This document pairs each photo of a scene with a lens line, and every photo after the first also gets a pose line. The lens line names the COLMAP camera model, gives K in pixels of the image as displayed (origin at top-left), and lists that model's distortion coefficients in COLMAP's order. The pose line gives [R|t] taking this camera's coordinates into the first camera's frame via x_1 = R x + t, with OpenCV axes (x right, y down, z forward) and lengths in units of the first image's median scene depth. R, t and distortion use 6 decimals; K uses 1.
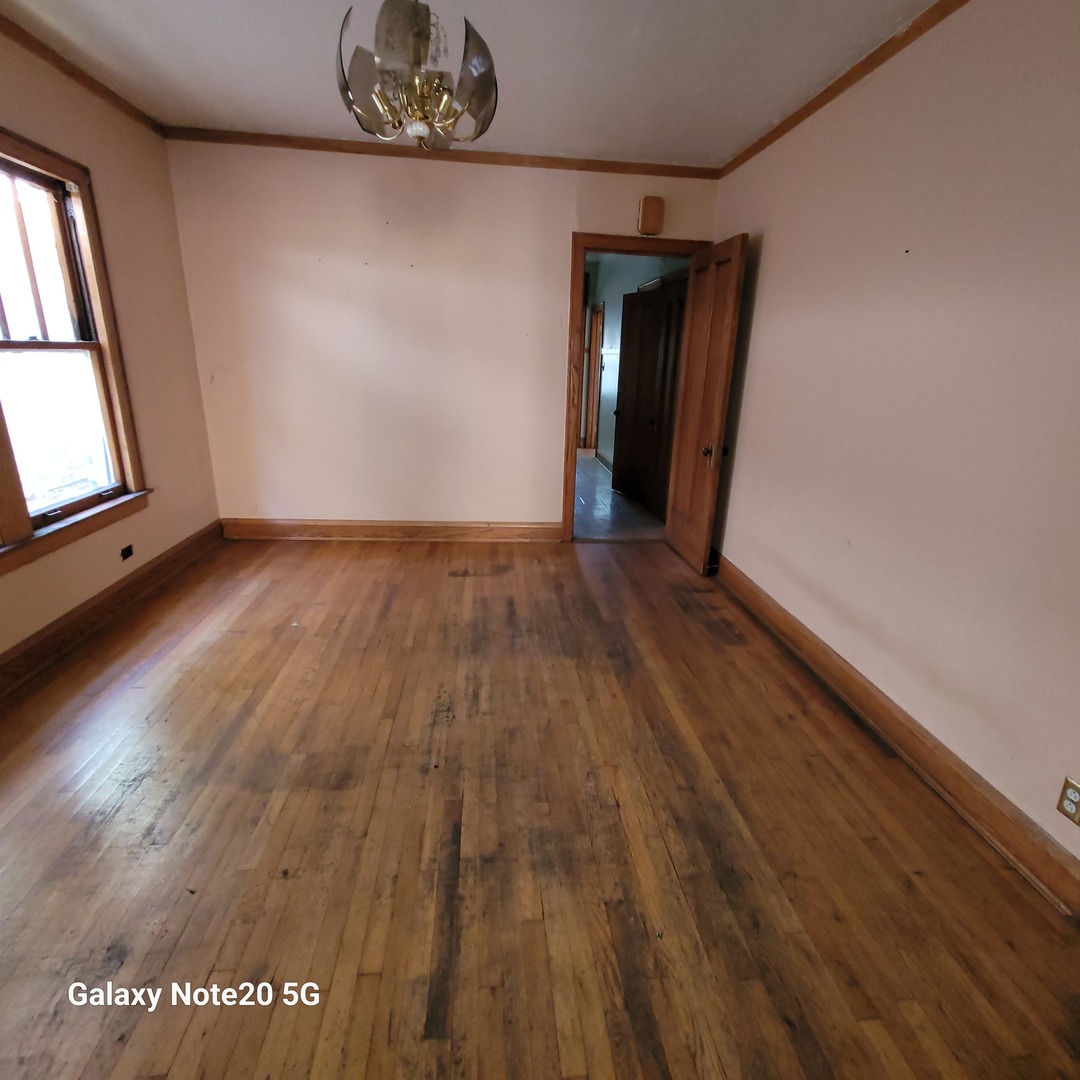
lens RADIAL K [[588.7, 0, 549.5], [0, 588.7, 540.4], [0, 0, 1]] dist [0.001321, -0.000891]
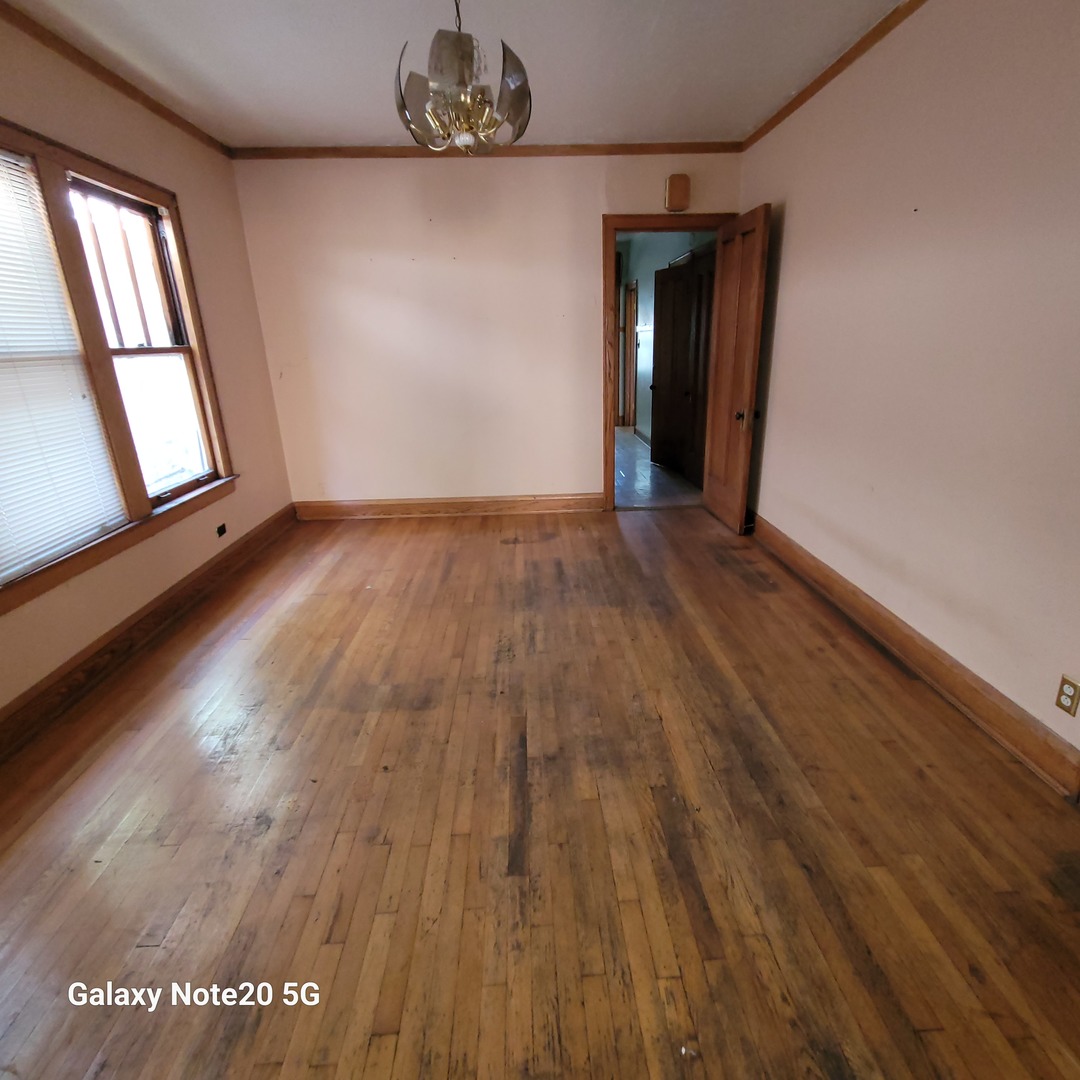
lens RADIAL K [[588.7, 0, 549.5], [0, 588.7, 540.4], [0, 0, 1]] dist [0.001321, -0.000891]
pose [[0.996485, -0.039238, -0.074009, -0.001352], [0.040893, 0.998943, 0.020993, 0.062394], [0.073107, -0.023946, 0.997037, -0.136849]]
